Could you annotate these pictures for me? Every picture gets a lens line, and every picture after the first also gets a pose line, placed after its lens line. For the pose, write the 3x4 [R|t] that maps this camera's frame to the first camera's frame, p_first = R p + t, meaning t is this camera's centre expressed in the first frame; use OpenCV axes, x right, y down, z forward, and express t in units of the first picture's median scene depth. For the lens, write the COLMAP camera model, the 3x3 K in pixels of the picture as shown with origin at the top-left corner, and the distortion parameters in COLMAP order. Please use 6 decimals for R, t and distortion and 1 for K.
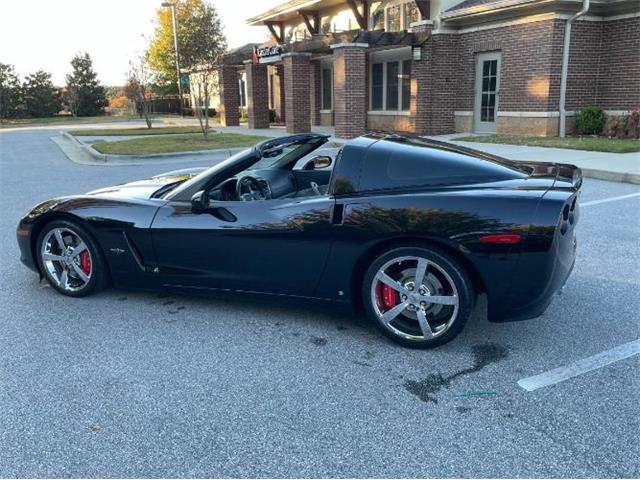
lens RADIAL K [[597.4, 0, 320.9], [0, 597.4, 241.2], [0, 0, 1]] dist [0.055148, 0.000000]
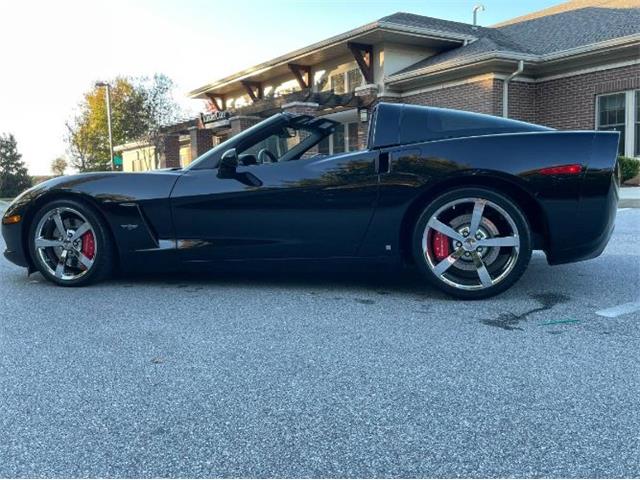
lens RADIAL K [[597.4, 0, 319.1], [0, 597.4, 245.0], [0, 0, 1]] dist [0.055148, 0.000000]
pose [[0.992792, -0.019620, 0.118234, -0.050395], [0.035670, 0.990175, -0.135207, 0.055920], [-0.114419, 0.138450, 0.983738, 0.022571]]
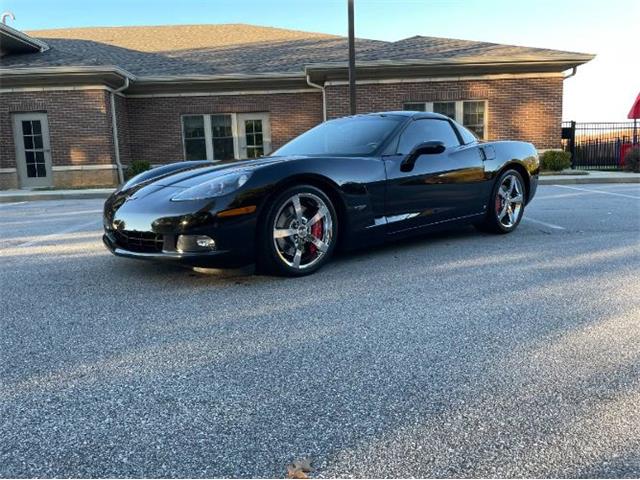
lens RADIAL K [[498.0, 0, 320.1], [0, 498.0, 240.3], [0, 0, 1]] dist [0.016011, -0.007377]
pose [[0.422474, -0.125007, 0.897713, -0.352916], [0.240698, 0.970354, 0.021847, 0.010846], [-0.873831, 0.206848, 0.440039, 0.223394]]
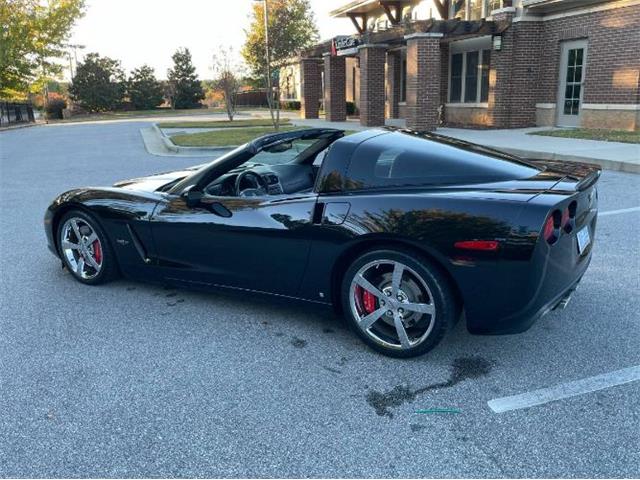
lens RADIAL K [[597.4, 0, 321.0], [0, 597.4, 239.0], [0, 0, 1]] dist [0.055148, 0.000000]
pose [[0.987735, 0.035146, -0.152133, 0.047732], [-0.033759, 0.999362, 0.011694, -0.003924], [0.152447, -0.006414, 0.988291, 0.012650]]
